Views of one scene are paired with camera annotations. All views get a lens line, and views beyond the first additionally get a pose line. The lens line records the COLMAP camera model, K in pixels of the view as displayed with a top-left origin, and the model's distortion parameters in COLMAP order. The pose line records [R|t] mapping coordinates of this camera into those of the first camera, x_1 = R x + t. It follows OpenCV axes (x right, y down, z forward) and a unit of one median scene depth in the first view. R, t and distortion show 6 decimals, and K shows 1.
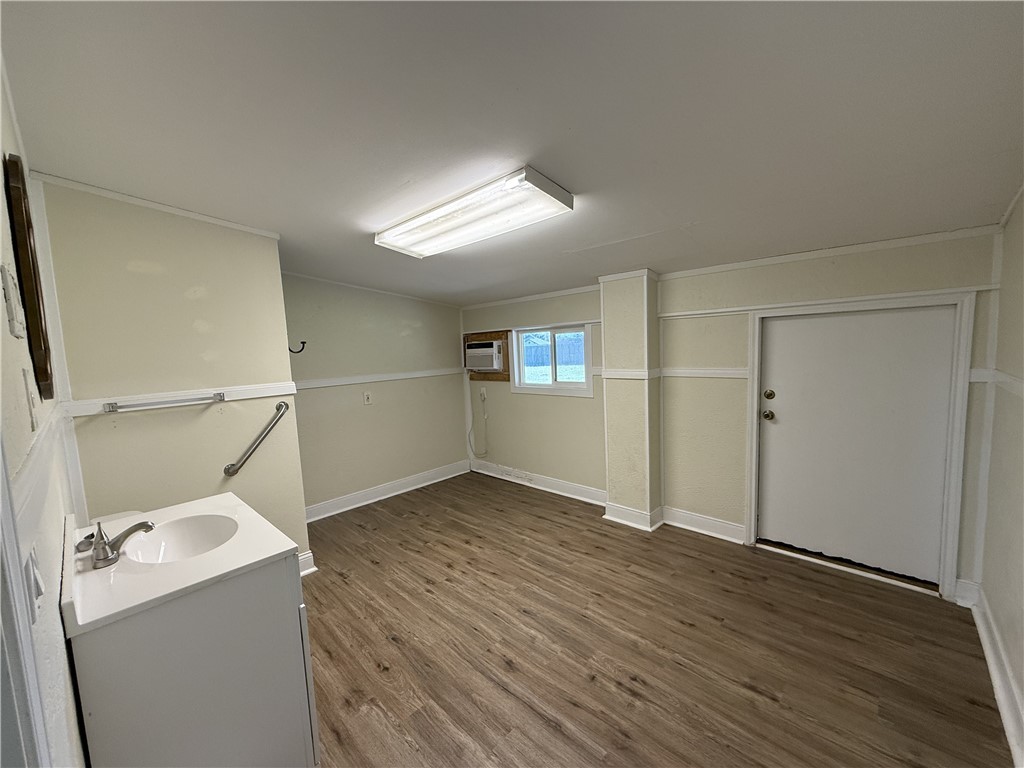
lens RADIAL K [[407.3, 0, 505.9], [0, 407.3, 384.3], [0, 0, 1]] dist [0.001614, -0.000135]
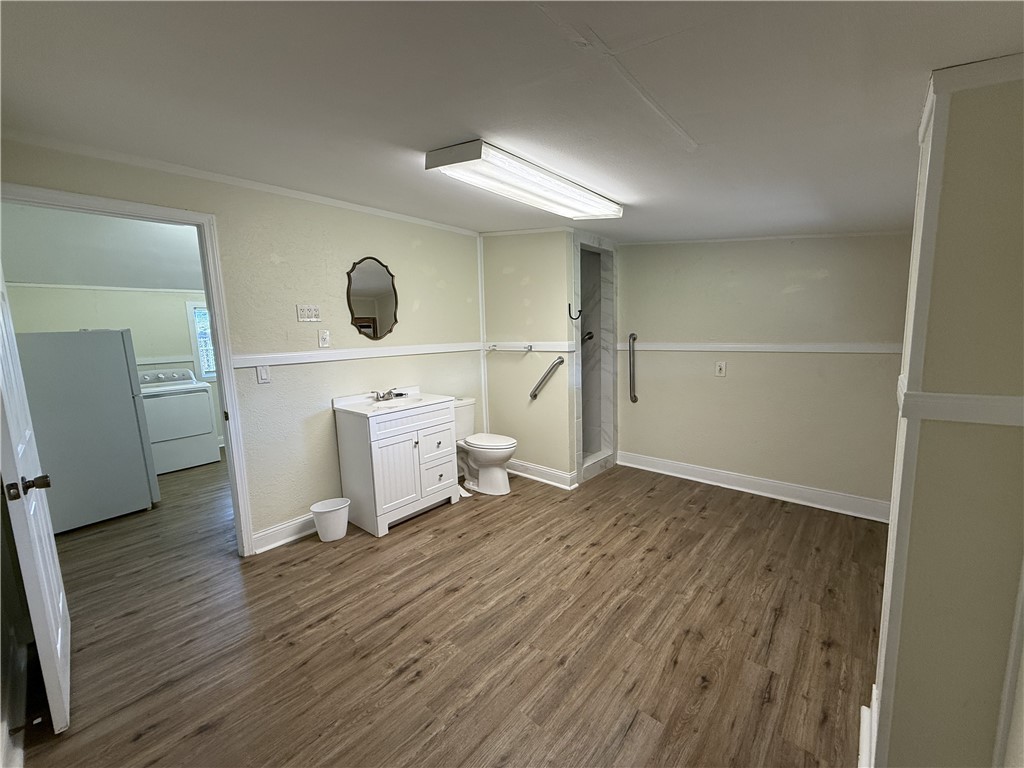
lens RADIAL K [[407.3, 0, 505.9], [0, 407.3, 384.3], [0, 0, 1]] dist [0.001614, -0.000135]
pose [[0.046147, 0.180460, -0.982499, 0.851005], [-0.061403, 0.982200, 0.177521, -0.102916], [0.997046, 0.052137, 0.056407, 0.825399]]
